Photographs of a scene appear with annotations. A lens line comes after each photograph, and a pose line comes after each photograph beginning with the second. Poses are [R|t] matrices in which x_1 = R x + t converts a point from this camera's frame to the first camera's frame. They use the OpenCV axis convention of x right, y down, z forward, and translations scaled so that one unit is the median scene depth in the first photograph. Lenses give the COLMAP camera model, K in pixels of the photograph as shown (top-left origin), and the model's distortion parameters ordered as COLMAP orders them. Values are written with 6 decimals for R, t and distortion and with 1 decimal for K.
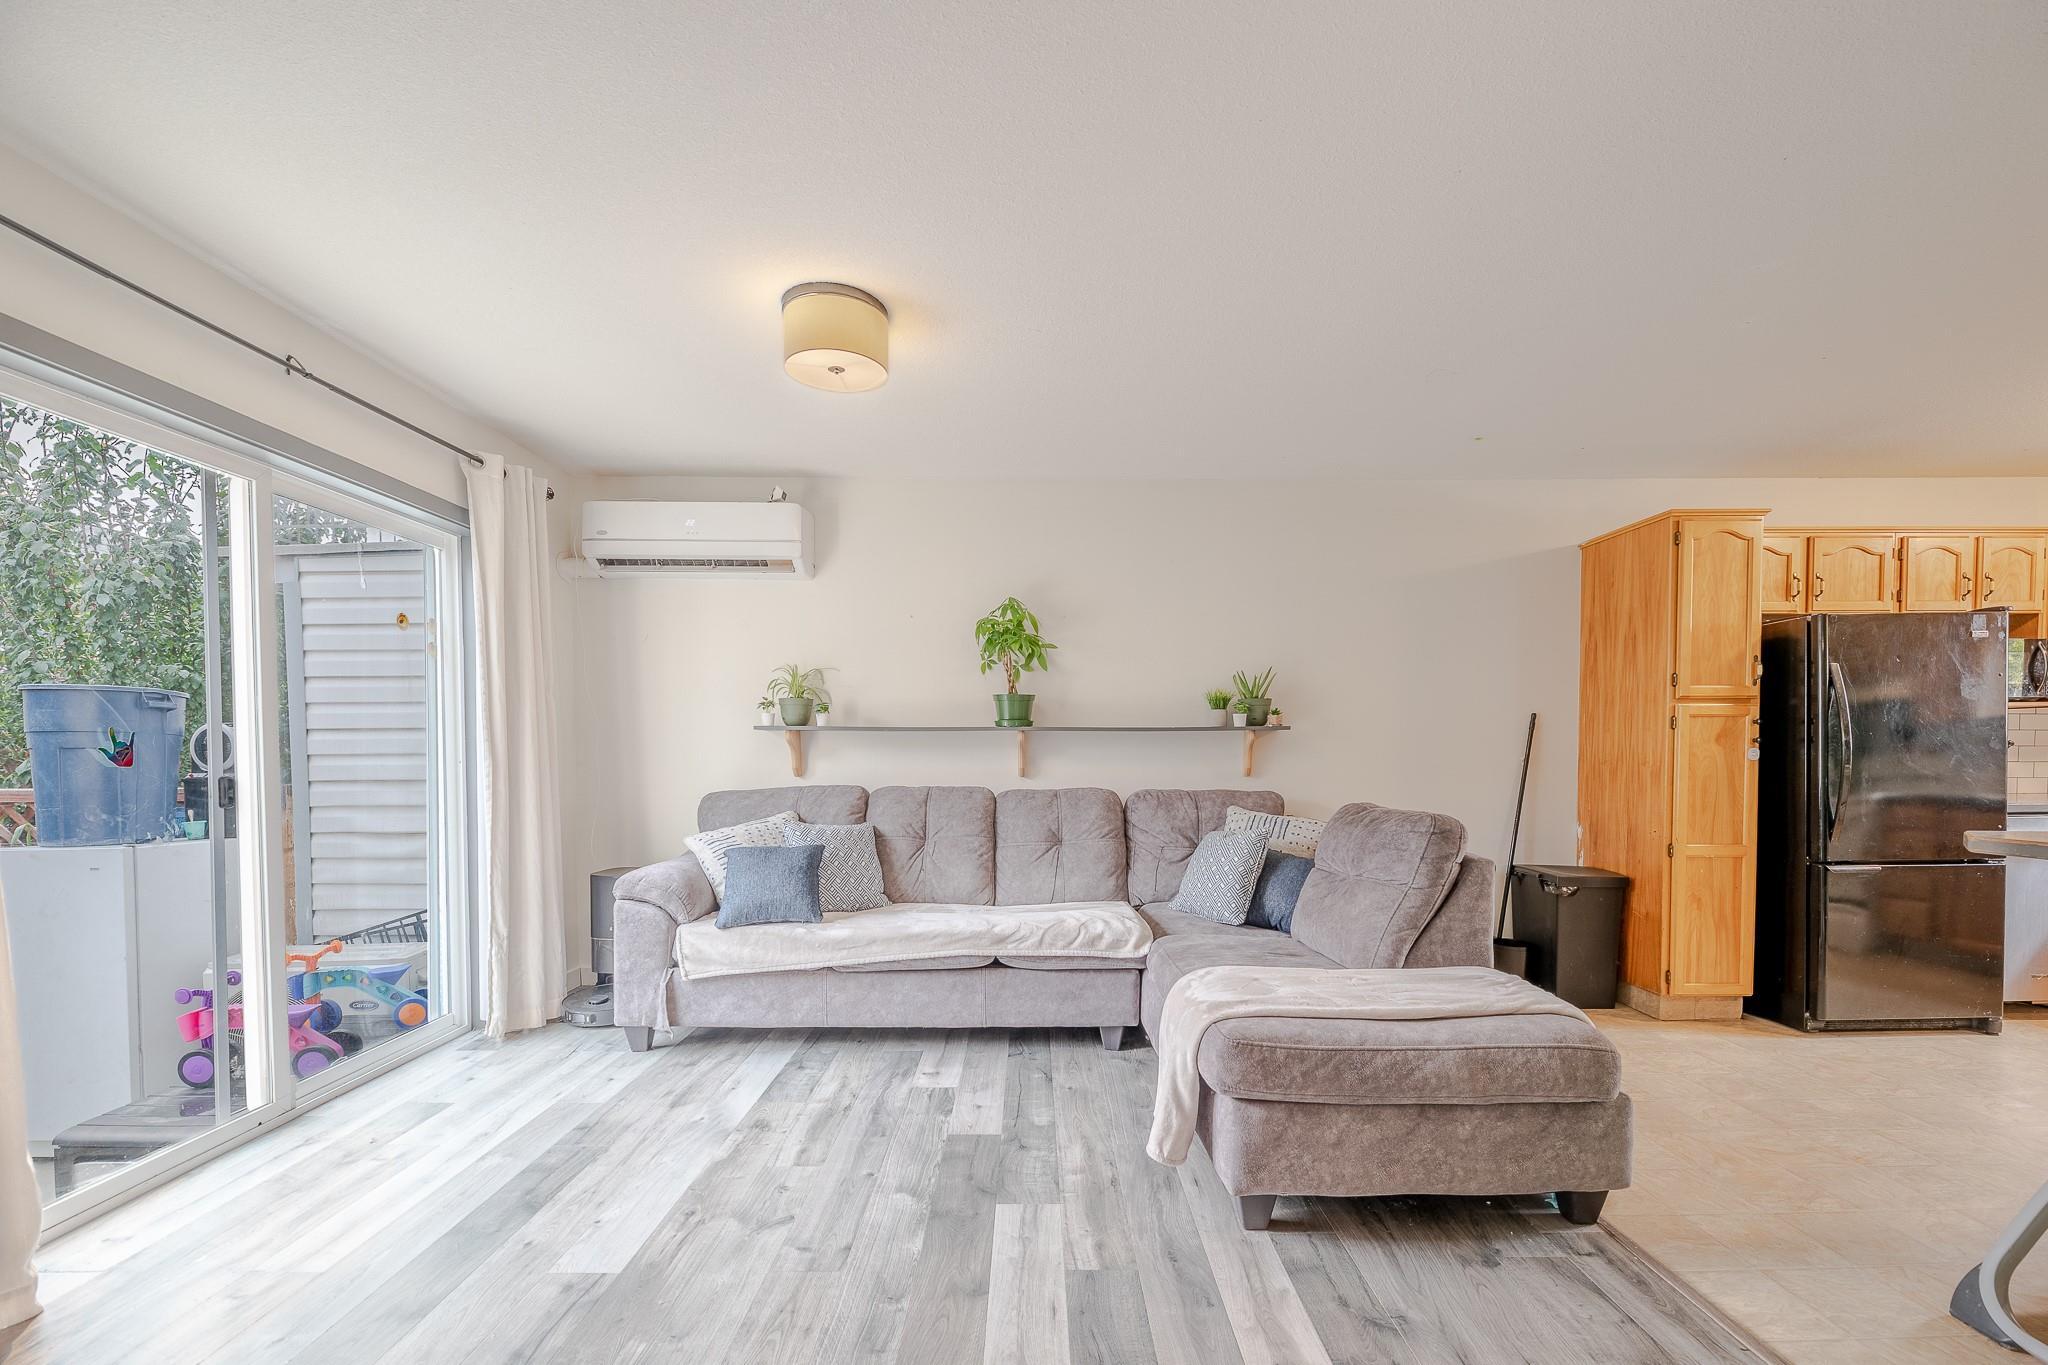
lens RADIAL K [[860.4, 0, 1032.7], [0, 860.4, 771.3], [0, 0, 1]] dist [-0.001330, -0.000116]
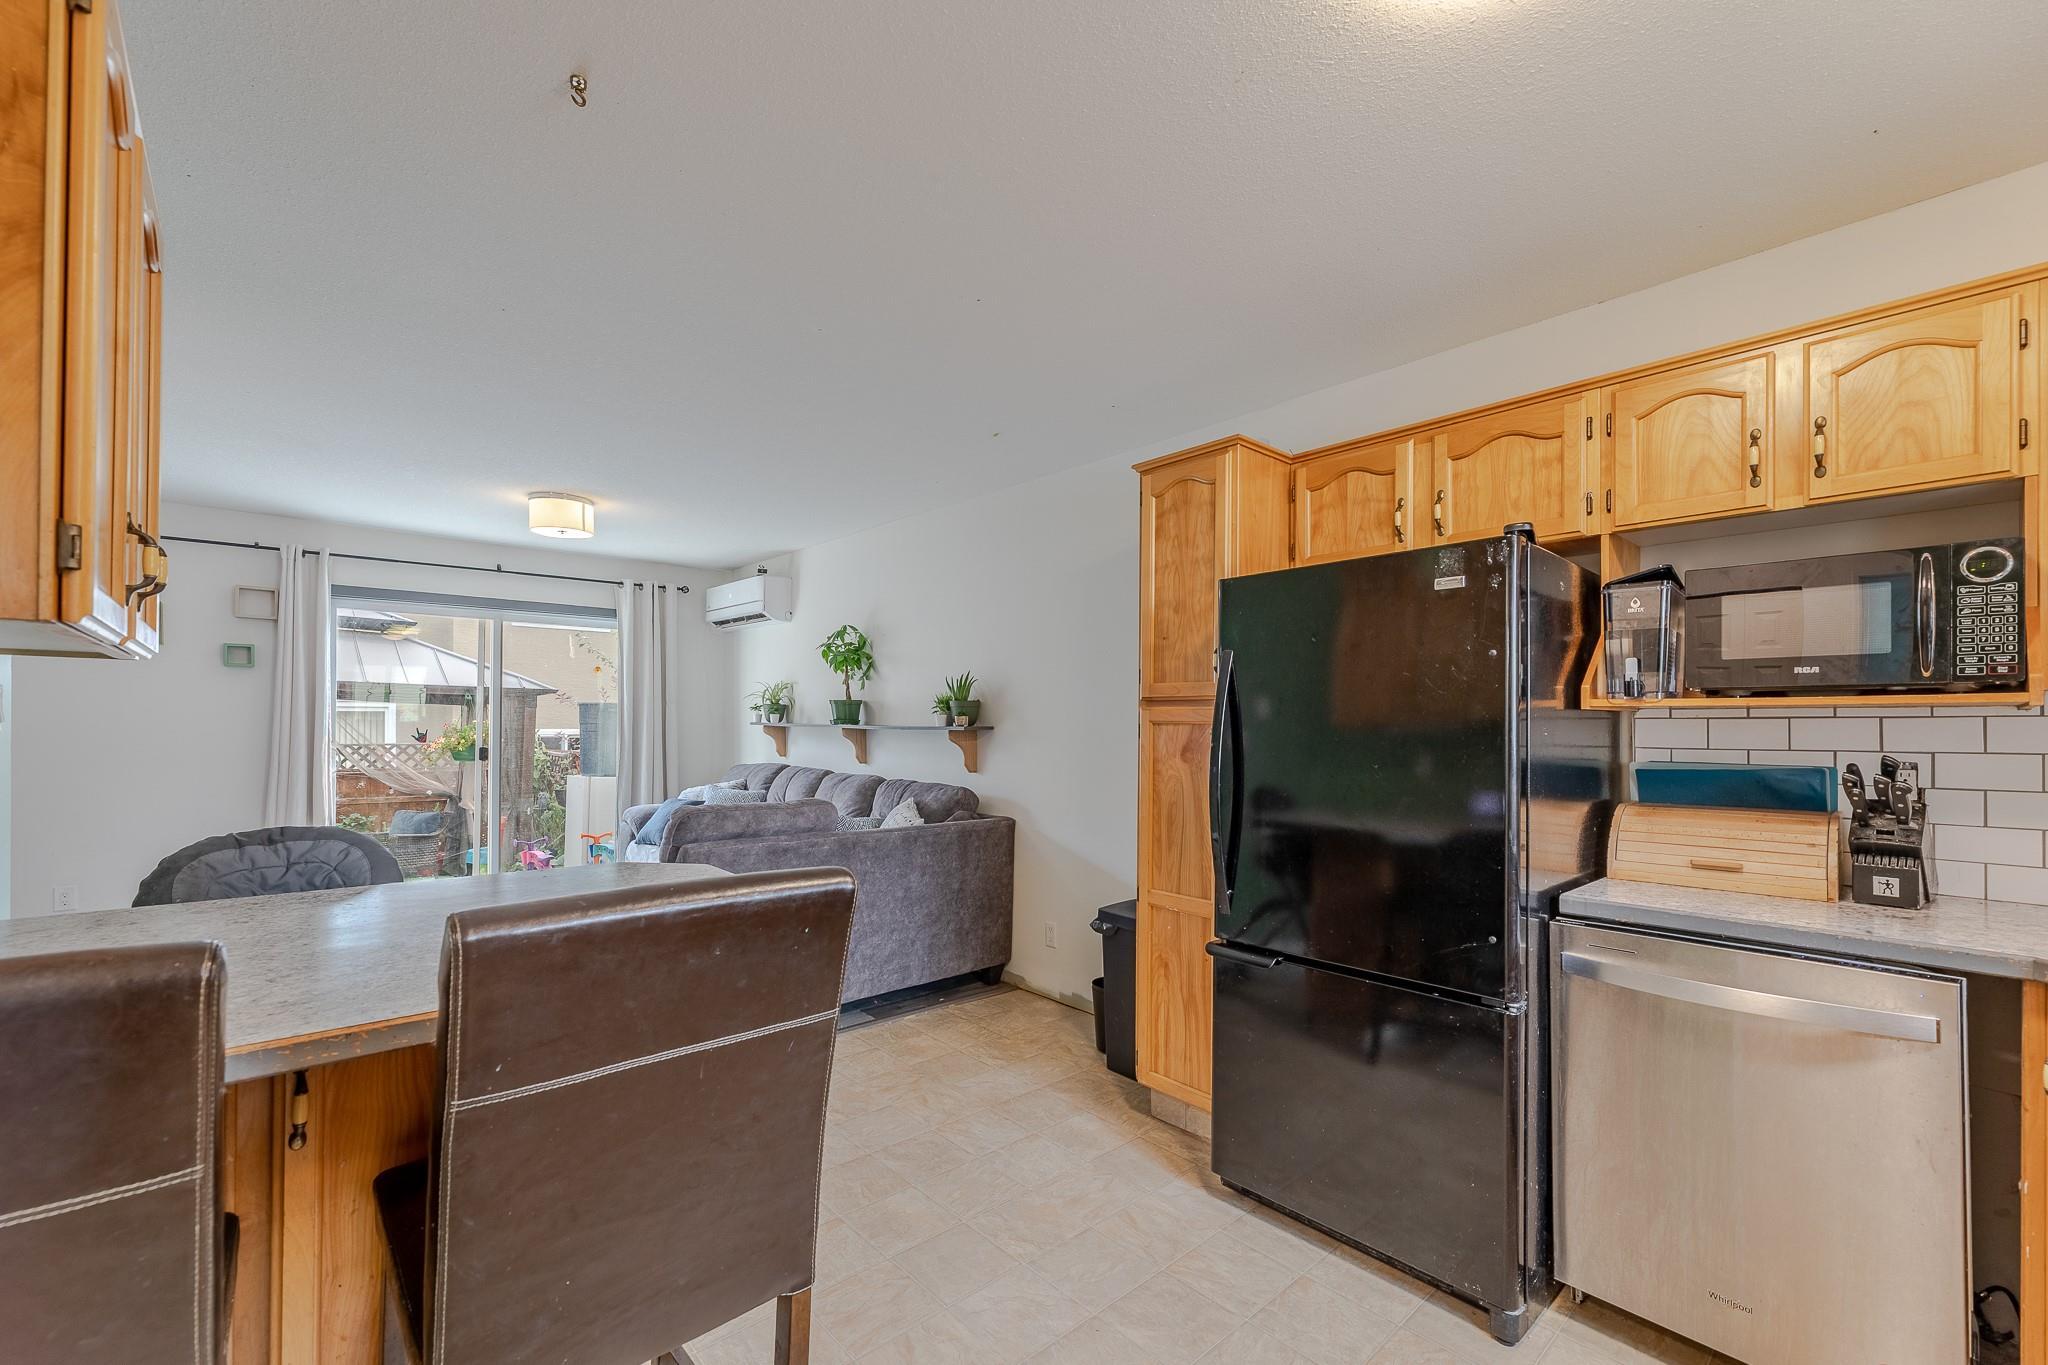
lens RADIAL K [[845.5, 0, 1020.5], [0, 845.5, 714.6], [0, 0, 1]] dist [-0.001479, -0.000228]
pose [[0.661792, 0.001632, -0.749685, 1.257141], [-0.027373, 0.999383, -0.021988, -0.051799], [0.749187, 0.035073, 0.661429, 0.406856]]
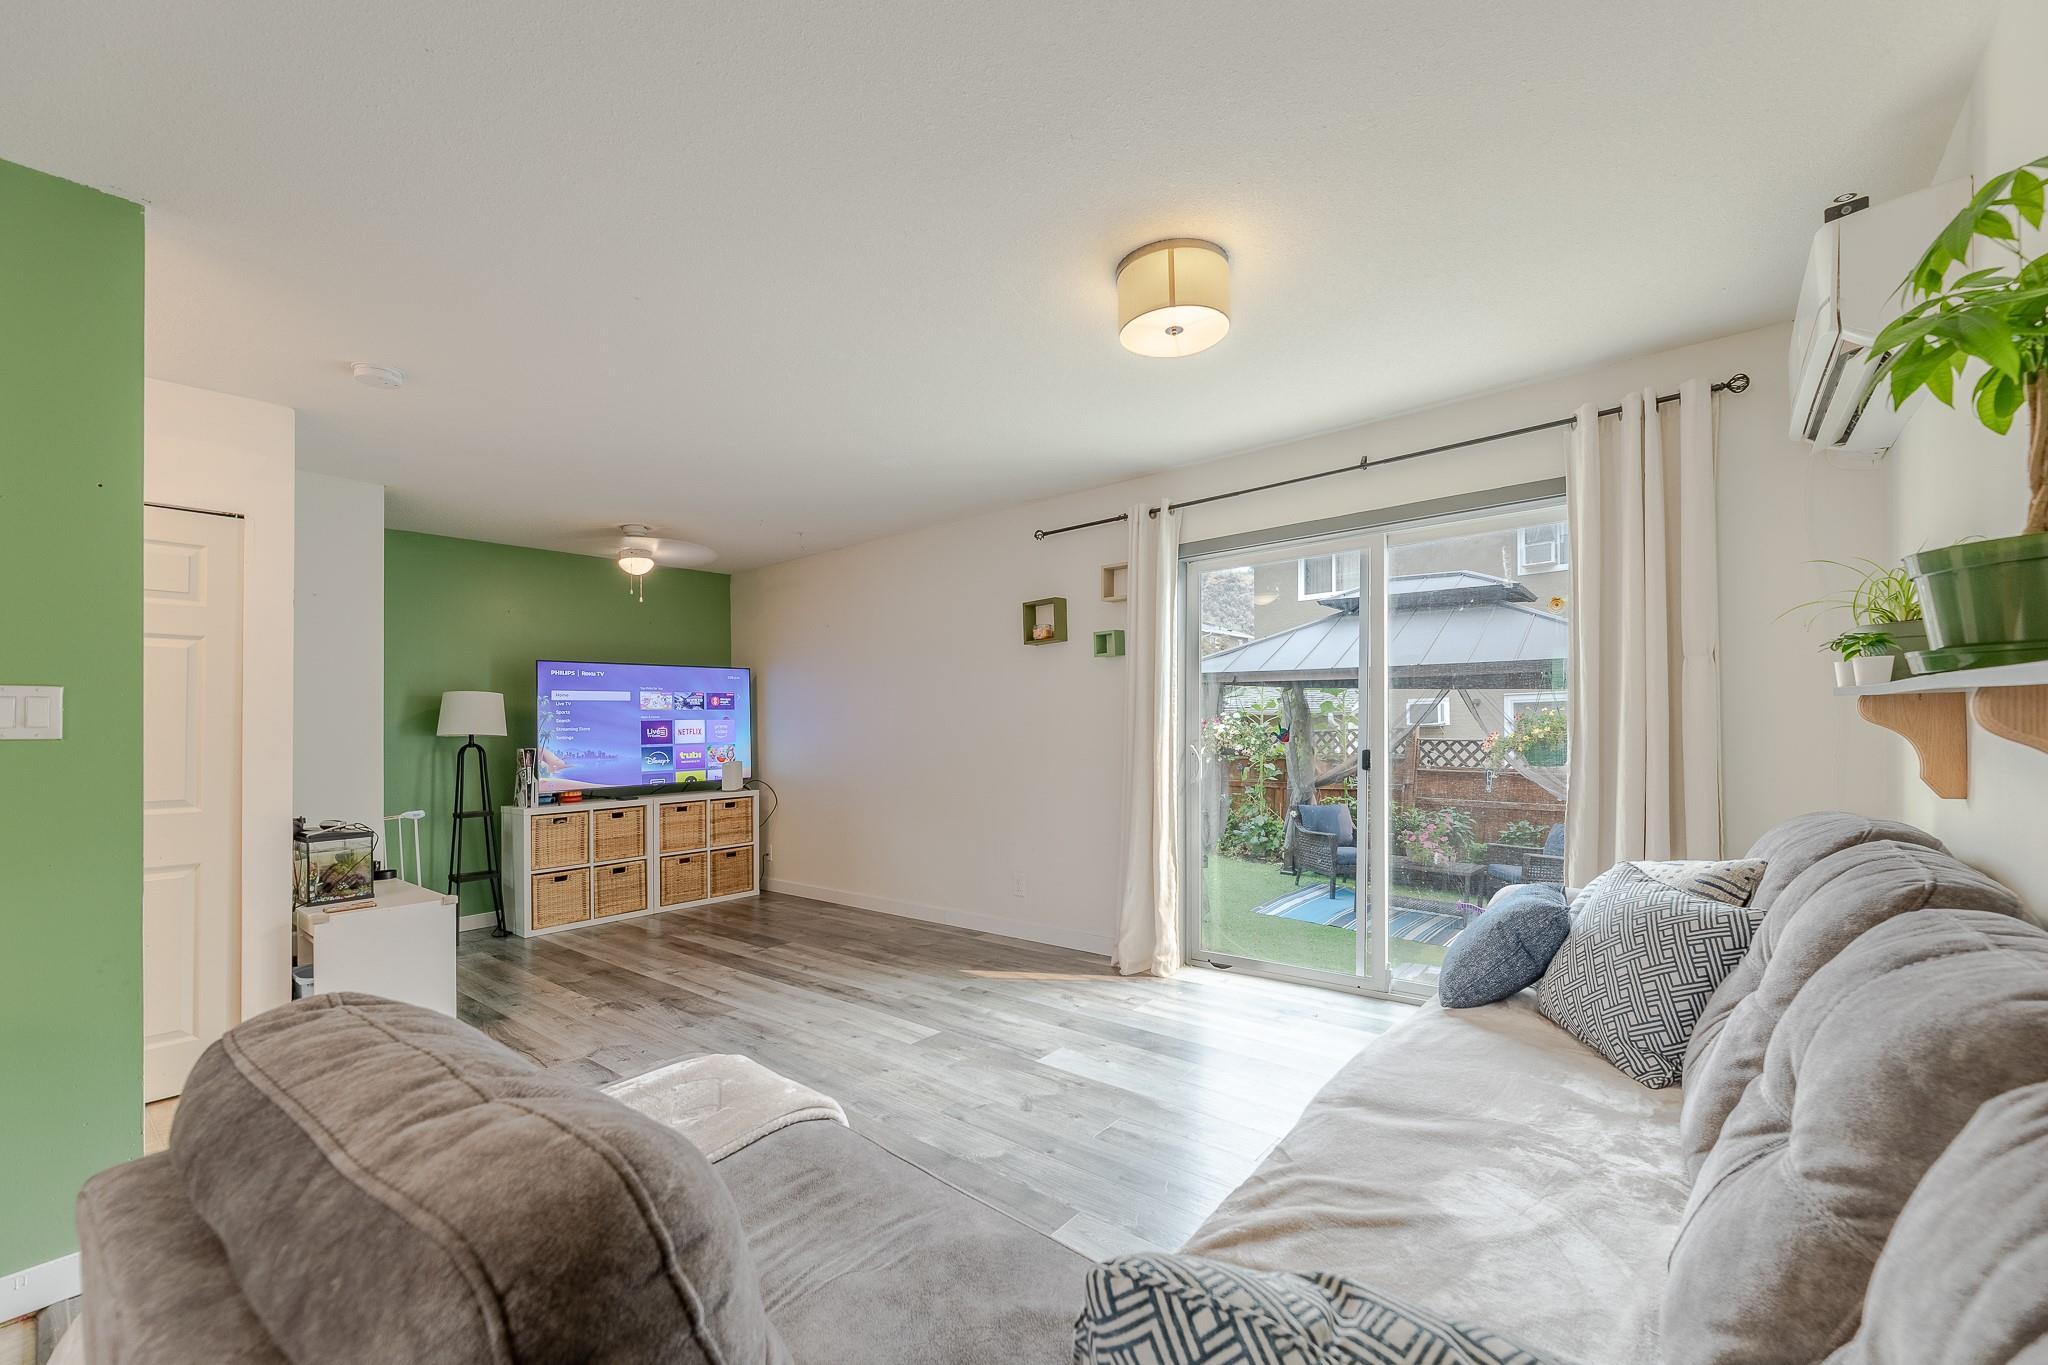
lens RADIAL K [[839.0, 0, 1027.0], [0, 839.0, 721.4], [0, 0, 1]] dist [-0.001569, -0.000100]
pose [[-0.634738, 0.013228, -0.772614, 0.402252], [0.002854, 0.999887, 0.014774, -0.048158], [0.772722, 0.007173, -0.634704, 1.057816]]
